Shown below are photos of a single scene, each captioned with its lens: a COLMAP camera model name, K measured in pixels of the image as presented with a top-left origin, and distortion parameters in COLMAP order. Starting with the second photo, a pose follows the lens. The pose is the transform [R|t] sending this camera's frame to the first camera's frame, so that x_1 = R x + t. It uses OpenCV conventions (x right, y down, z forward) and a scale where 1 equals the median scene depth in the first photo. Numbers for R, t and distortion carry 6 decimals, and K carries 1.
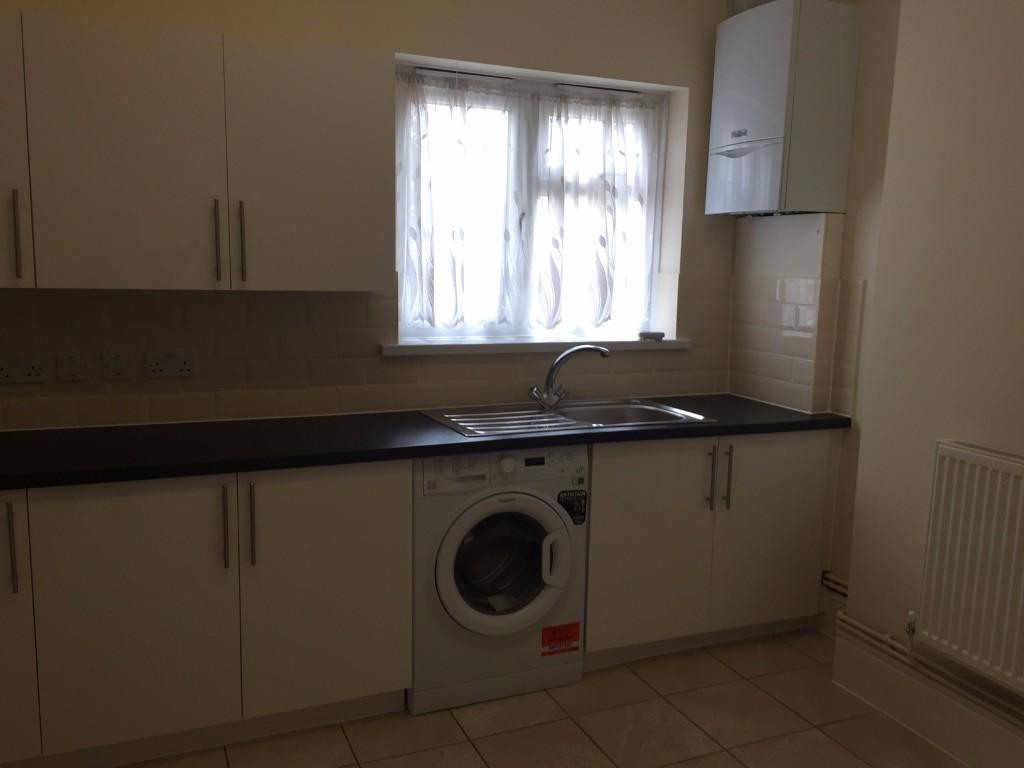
lens RADIAL K [[885.8, 0, 512.0], [0, 885.8, 384.0], [0, 0, 1]] dist [0.104522, -0.142129]
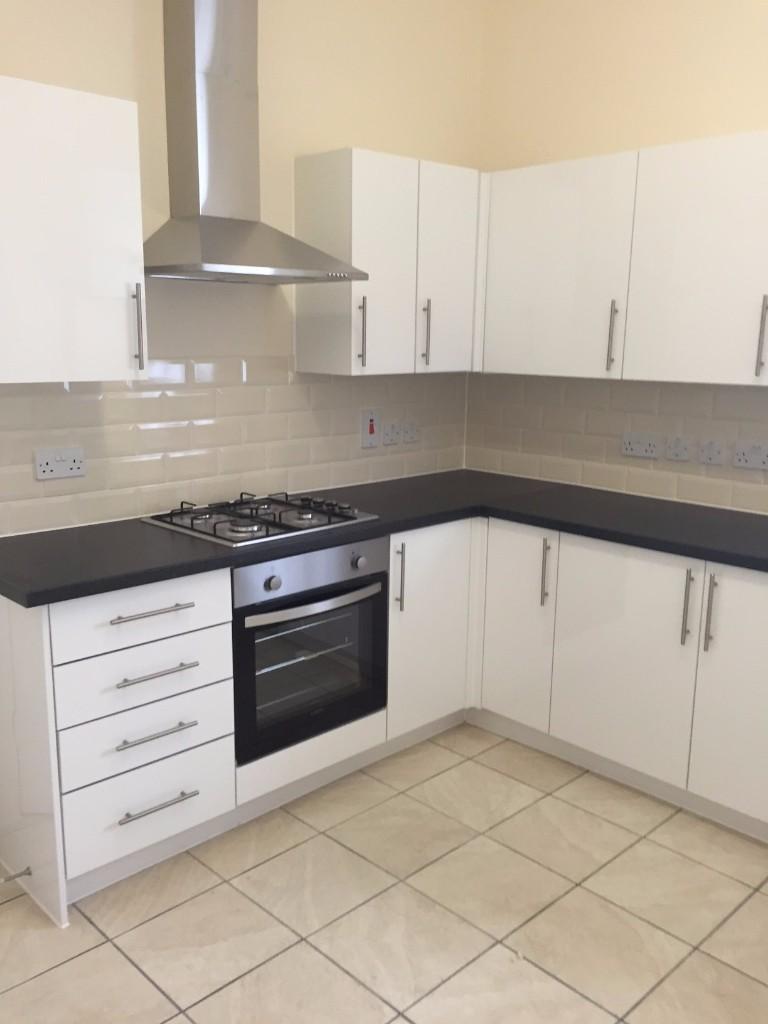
lens RADIAL K [[897.1, 0, 384.0], [0, 897.1, 512.0], [0, 0, 1]] dist [-0.006767, -0.003568]
pose [[0.358076, 0.172886, -0.917547, 0.511967], [-0.143264, 0.981244, 0.128979, -0.037658], [0.922636, 0.085267, 0.376129, 0.254444]]
